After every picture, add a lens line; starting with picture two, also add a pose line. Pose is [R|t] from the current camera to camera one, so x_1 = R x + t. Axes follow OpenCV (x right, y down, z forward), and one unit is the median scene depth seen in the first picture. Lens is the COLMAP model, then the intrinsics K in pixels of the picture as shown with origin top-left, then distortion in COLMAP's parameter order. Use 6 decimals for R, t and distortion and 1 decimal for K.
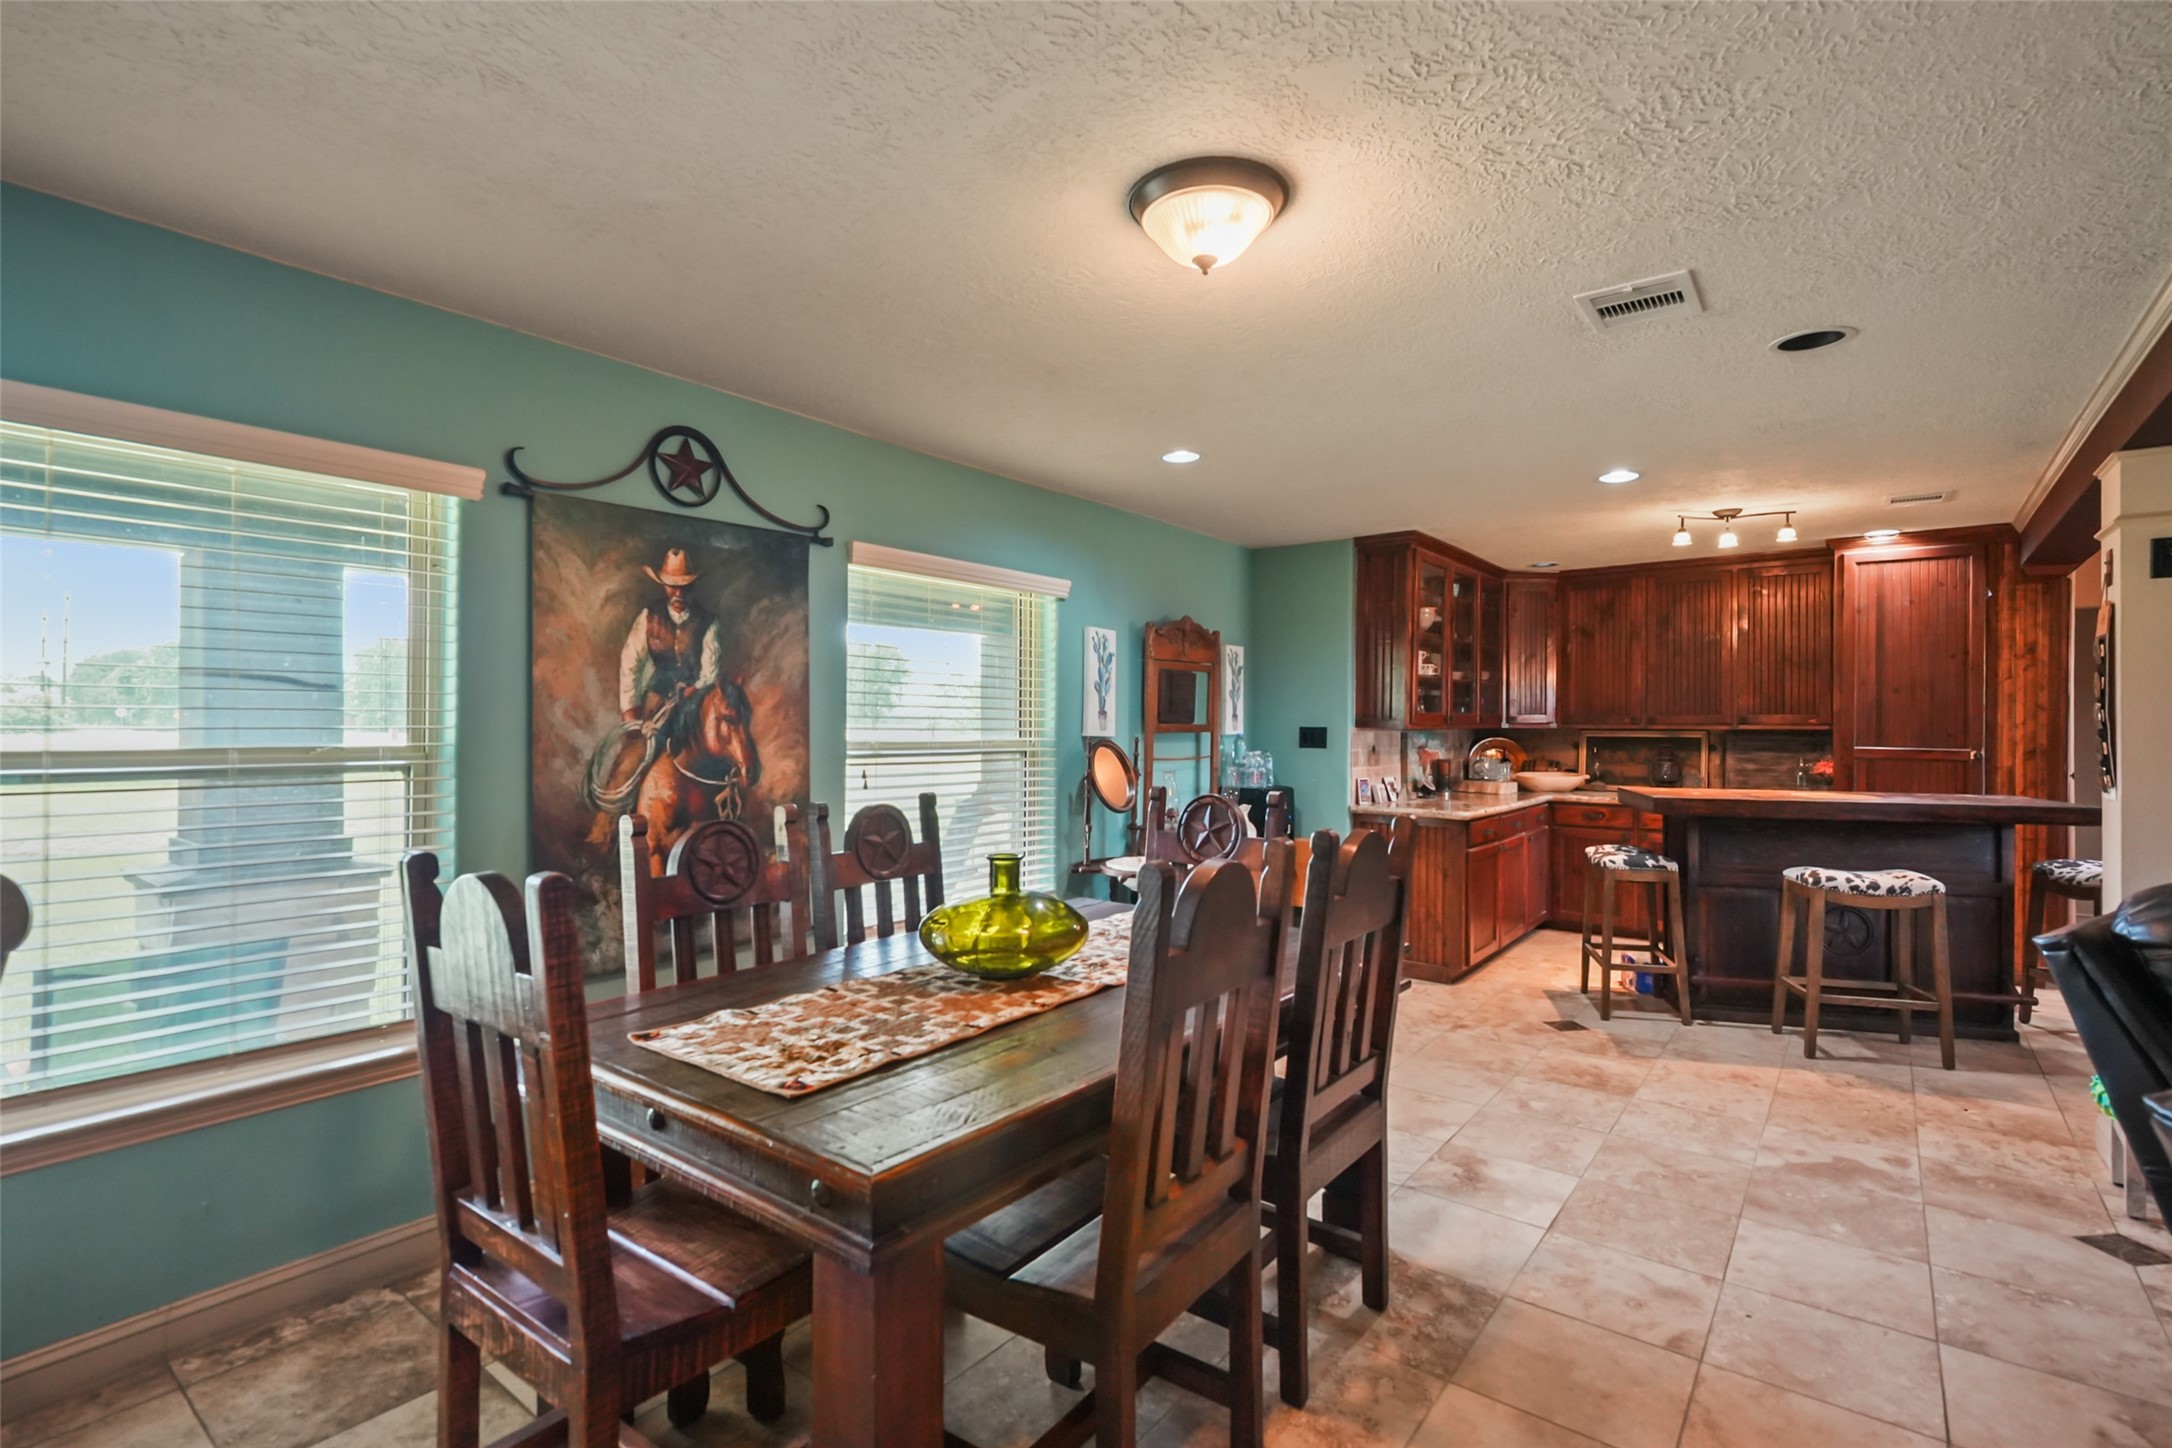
lens RADIAL K [[1010.6, 0, 1088.0], [0, 1010.6, 713.2], [0, 0, 1]] dist [0.000051, 0.000052]
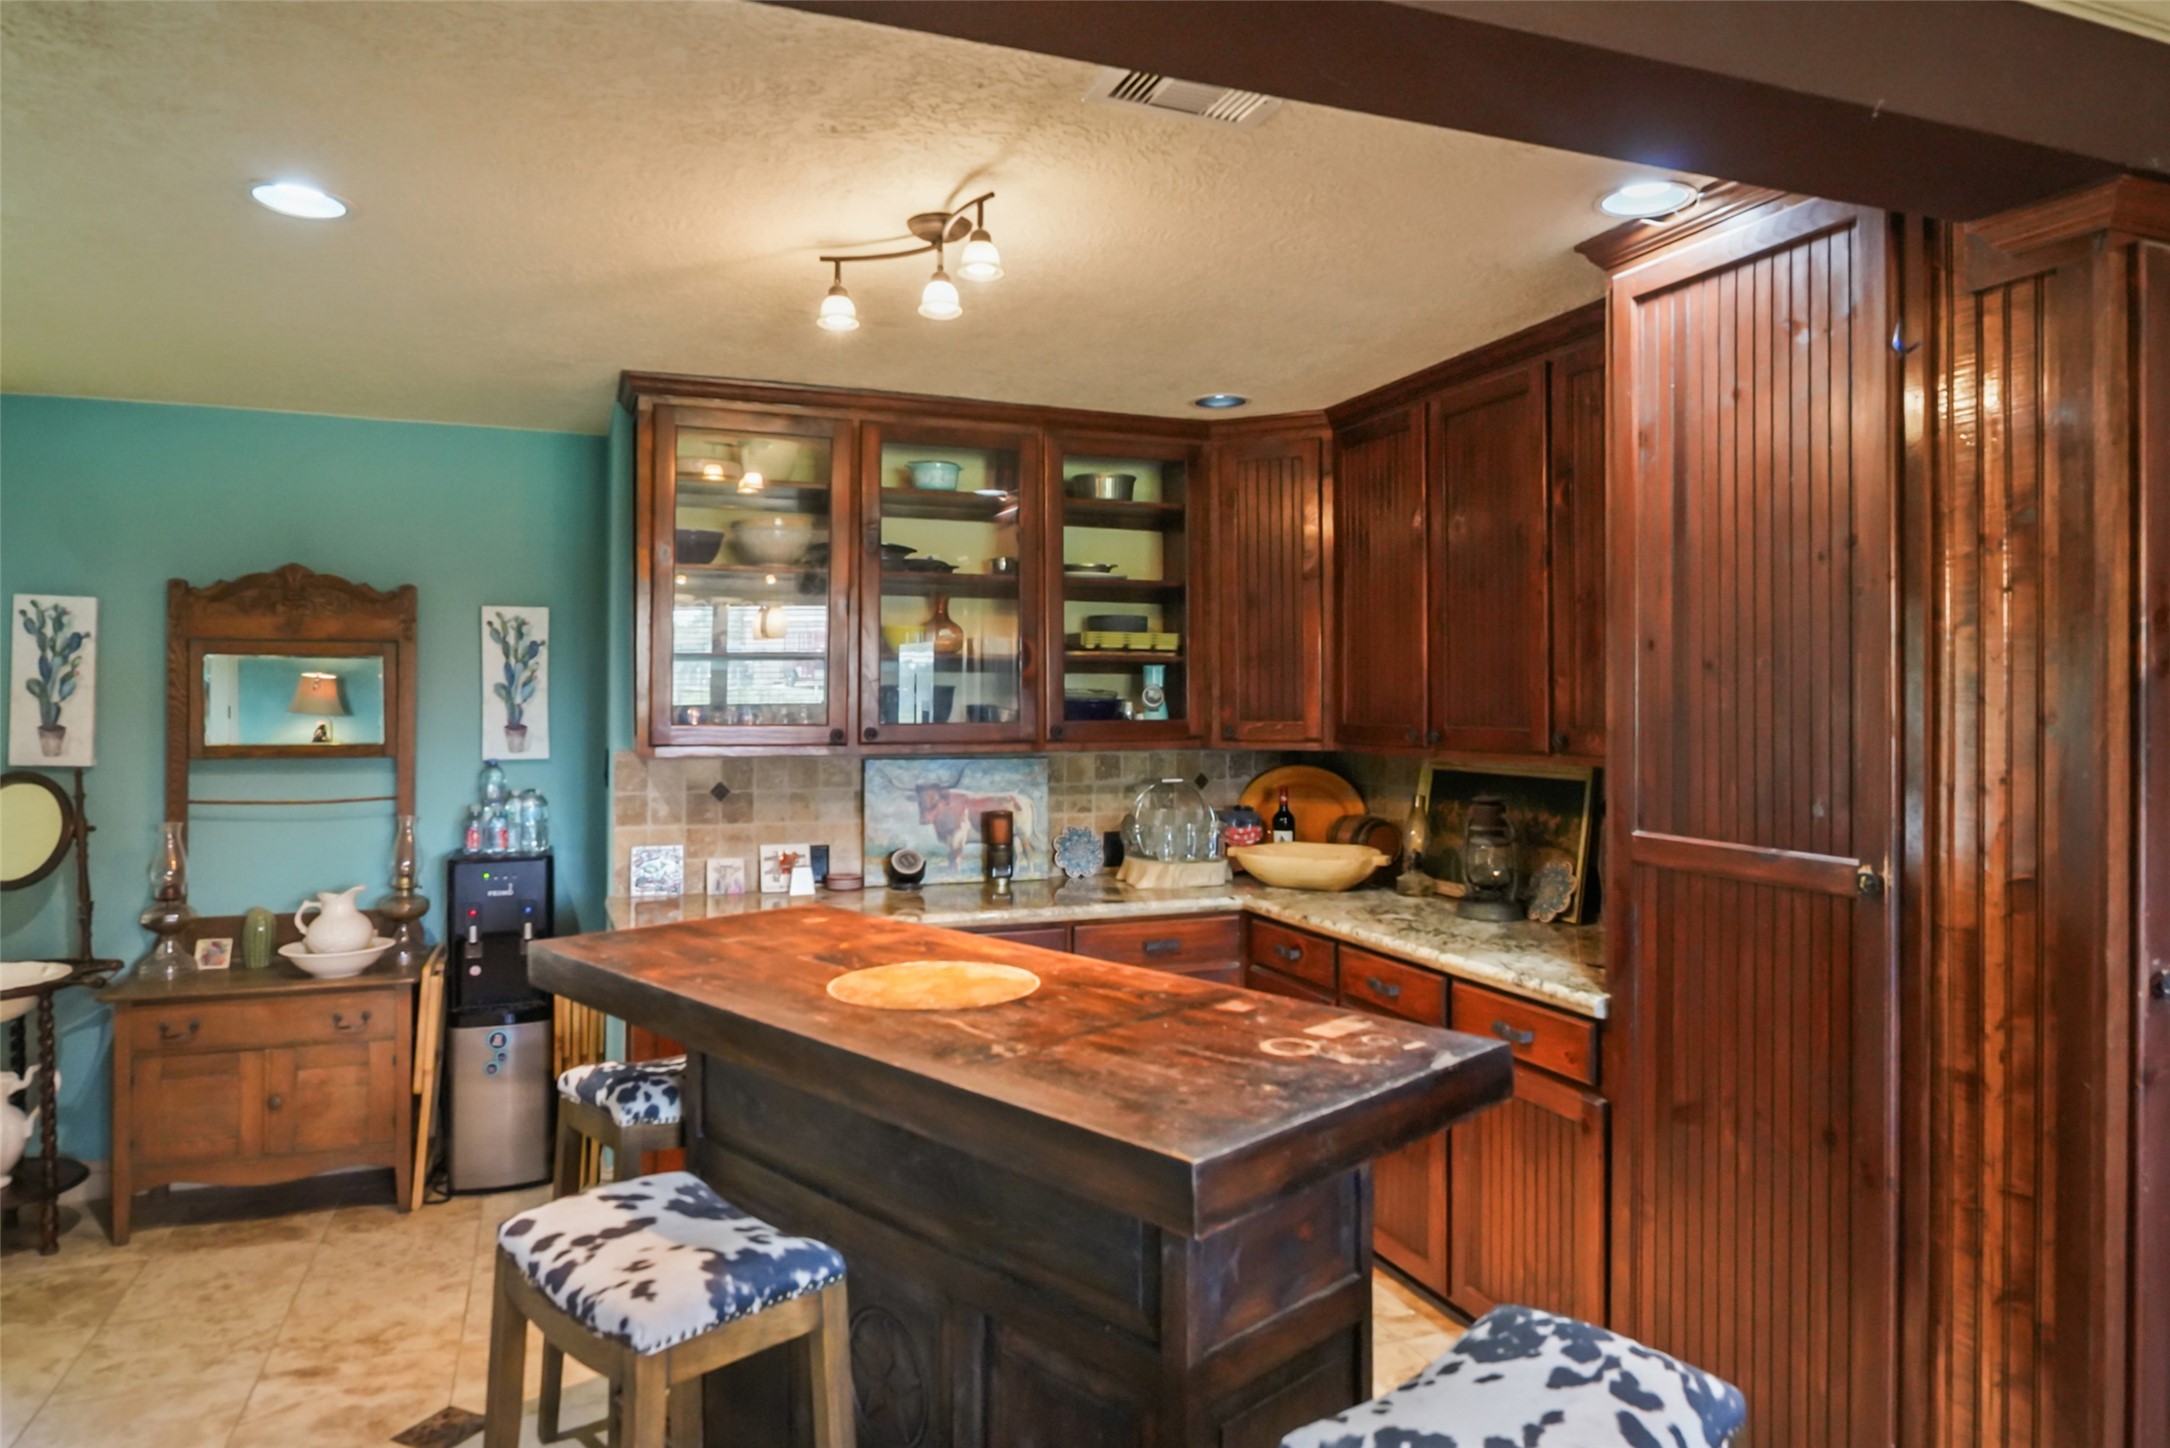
lens RADIAL K [[1348.7, 0, 1080.6], [0, 1348.7, 666.8], [0, 0, 1]] dist [-0.009674, -0.000817]
pose [[0.855493, -0.015721, -0.517576, 0.847326], [0.007994, 0.999821, -0.017157, -0.016470], [0.517753, 0.010540, 0.855465, 0.517586]]
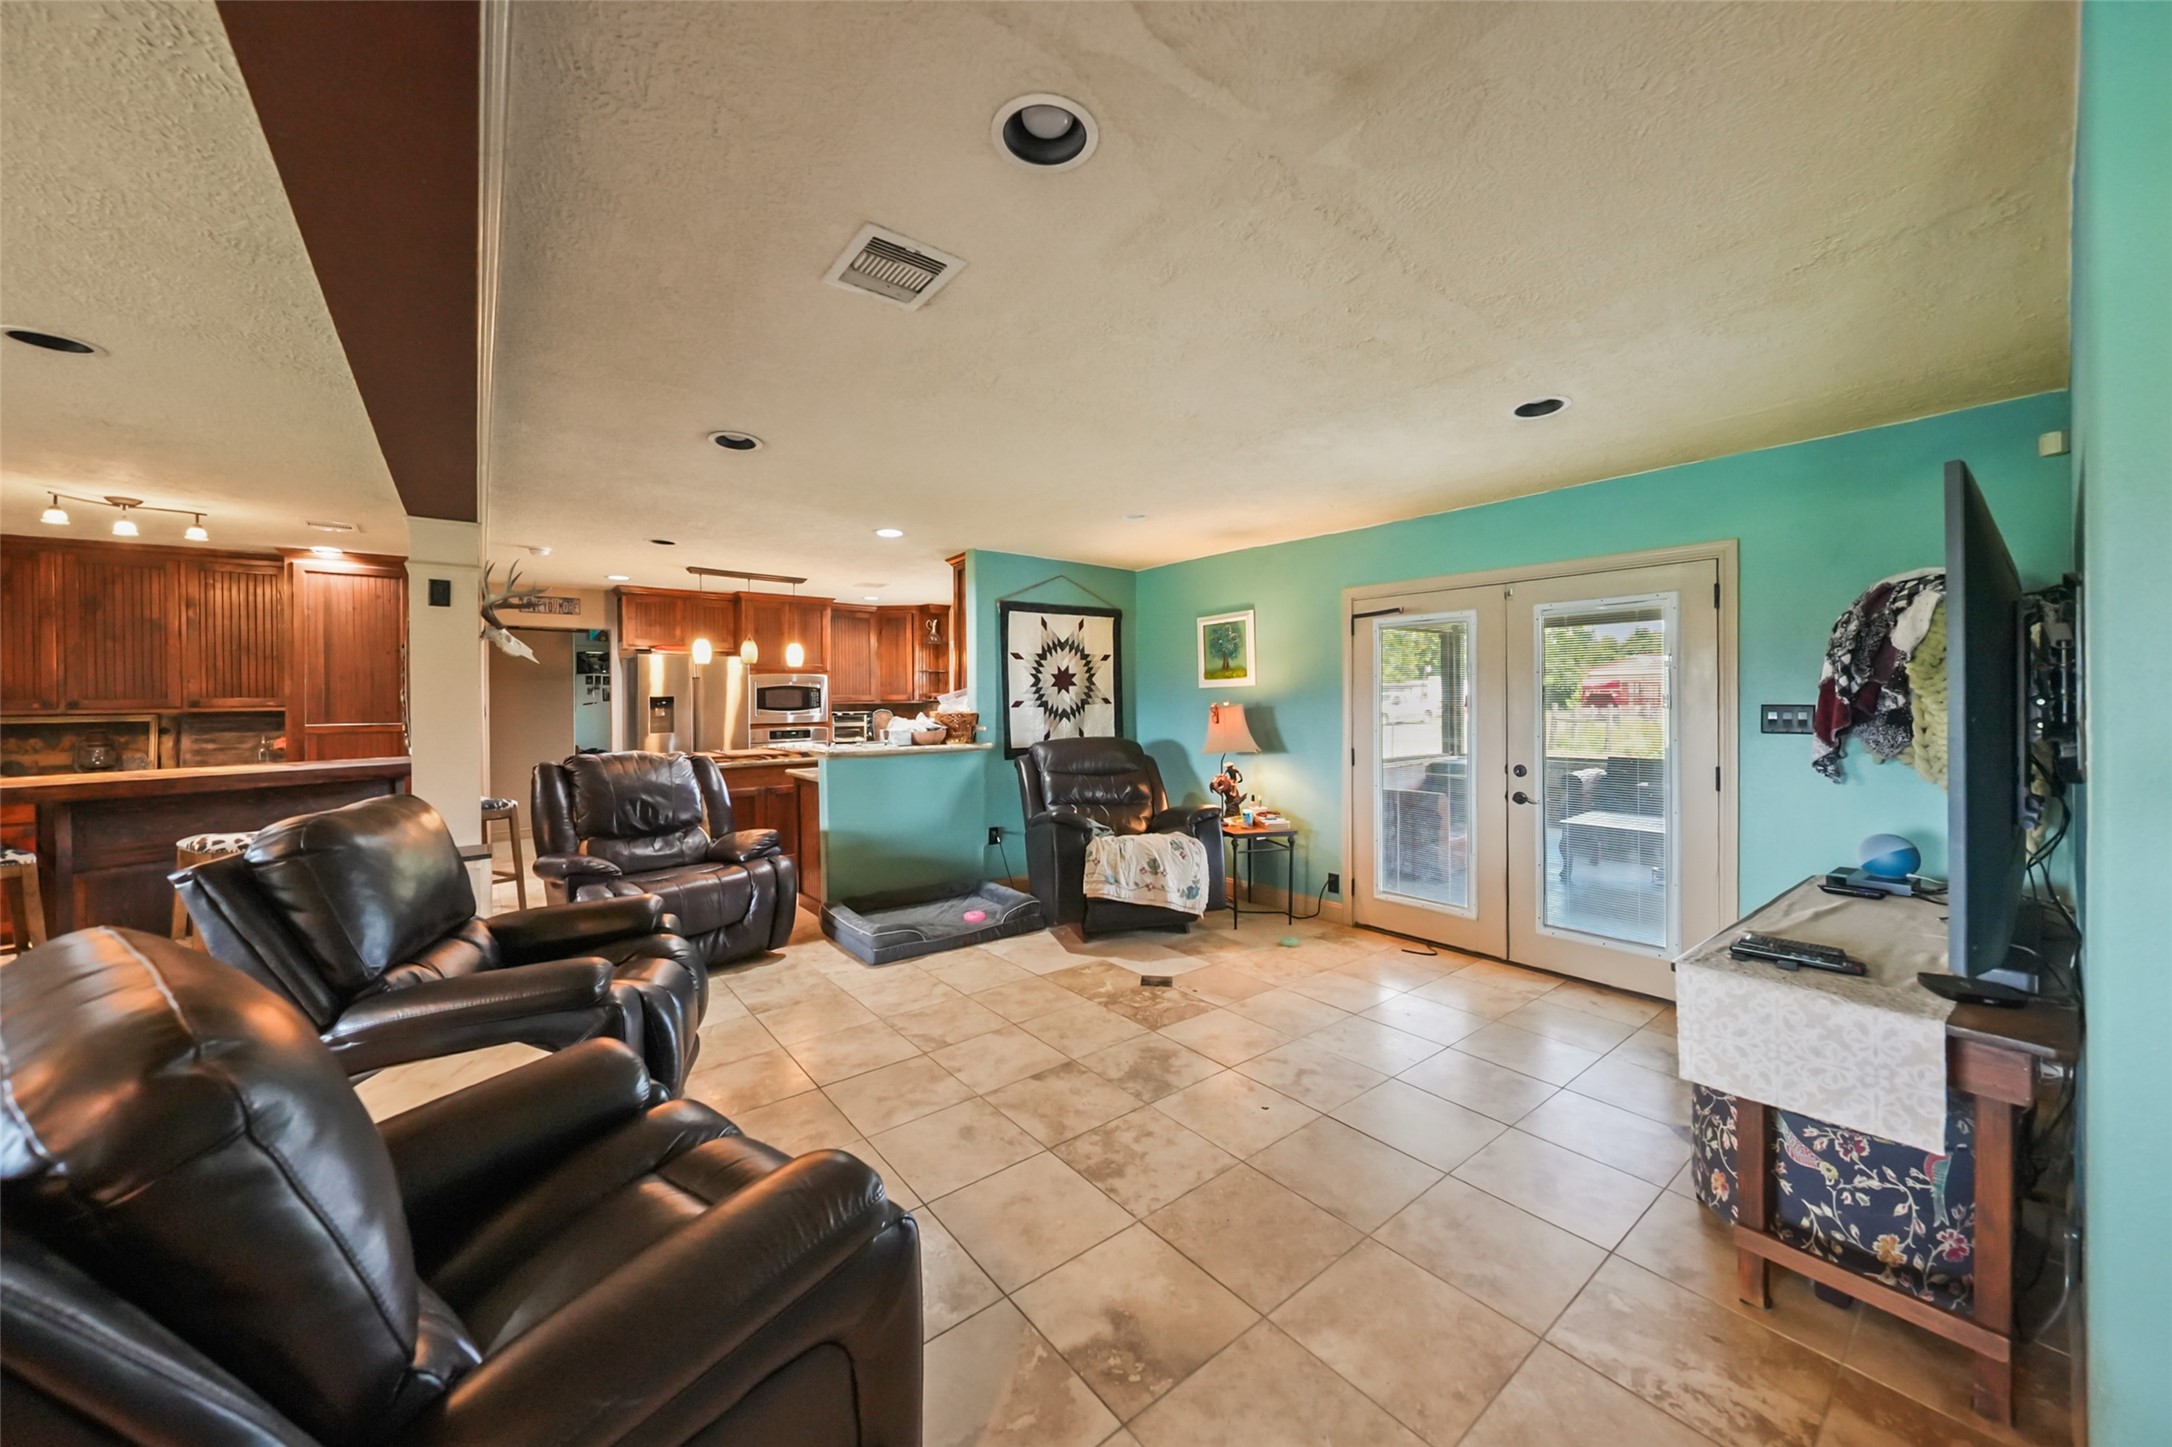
lens RADIAL K [[769.8, 0, 1085.3], [0, 769.8, 705.5], [0, 0, 1]] dist [-0.000357, -0.000294]
pose [[0.235100, -0.015954, 0.971840, 0.091523], [0.003137, 0.999873, 0.015655, -0.000792], [-0.971966, -0.000632, 0.235120, -0.114192]]
